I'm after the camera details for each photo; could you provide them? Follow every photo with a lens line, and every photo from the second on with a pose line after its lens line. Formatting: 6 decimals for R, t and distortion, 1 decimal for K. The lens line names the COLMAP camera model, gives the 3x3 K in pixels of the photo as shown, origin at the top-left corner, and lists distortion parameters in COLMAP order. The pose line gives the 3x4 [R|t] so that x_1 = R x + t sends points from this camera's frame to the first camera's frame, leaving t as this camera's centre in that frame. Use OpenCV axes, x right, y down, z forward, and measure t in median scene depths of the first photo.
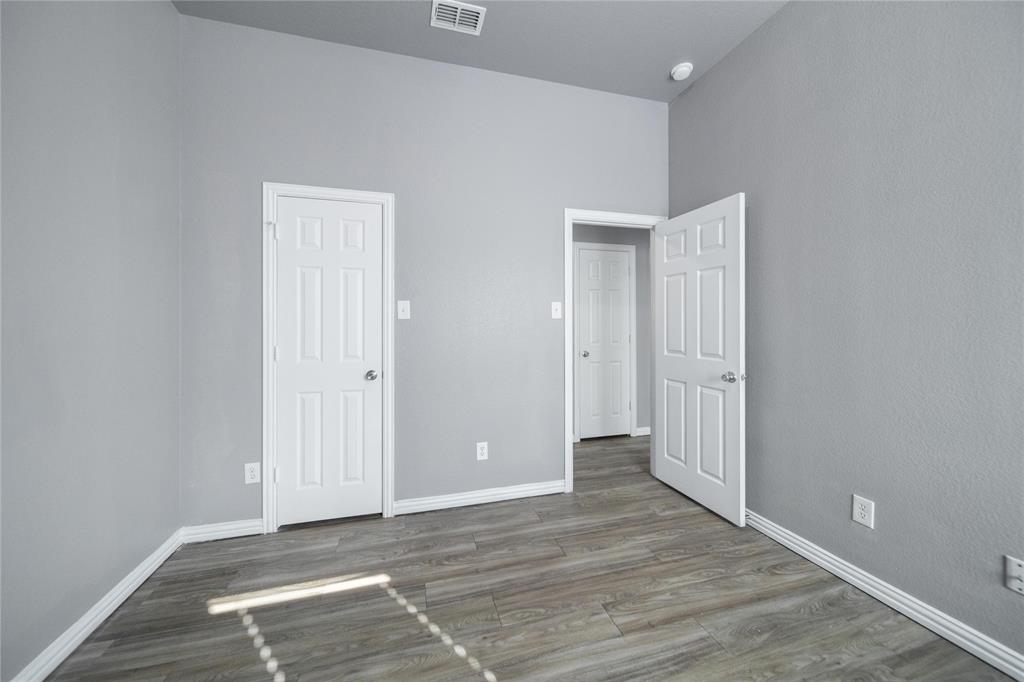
lens RADIAL K [[365.7, 0, 470.2], [0, 365.7, 333.7], [0, 0, 1]] dist [0.000934, -0.002427]
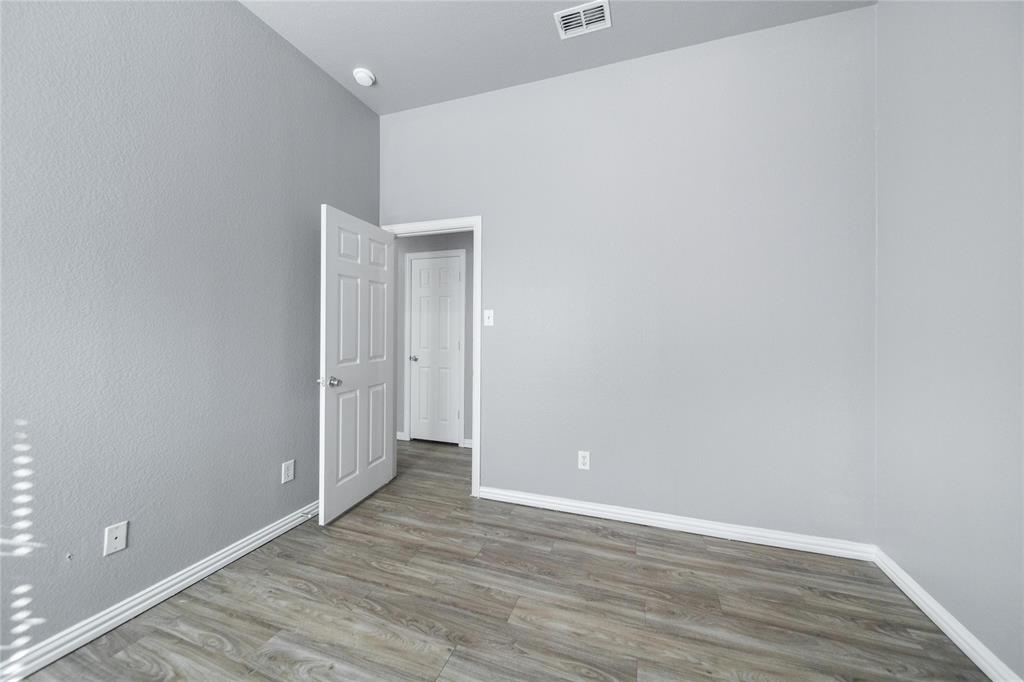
lens RADIAL K [[353.4, 0, 512.0], [0, 353.4, 341.0], [0, 0, 1]] dist [0.000942, -0.000003]
pose [[0.834261, 0.016360, -0.551126, 0.660534], [-0.013875, 0.999866, 0.008677, -0.005269], [0.551194, 0.000409, 0.834377, 0.181518]]
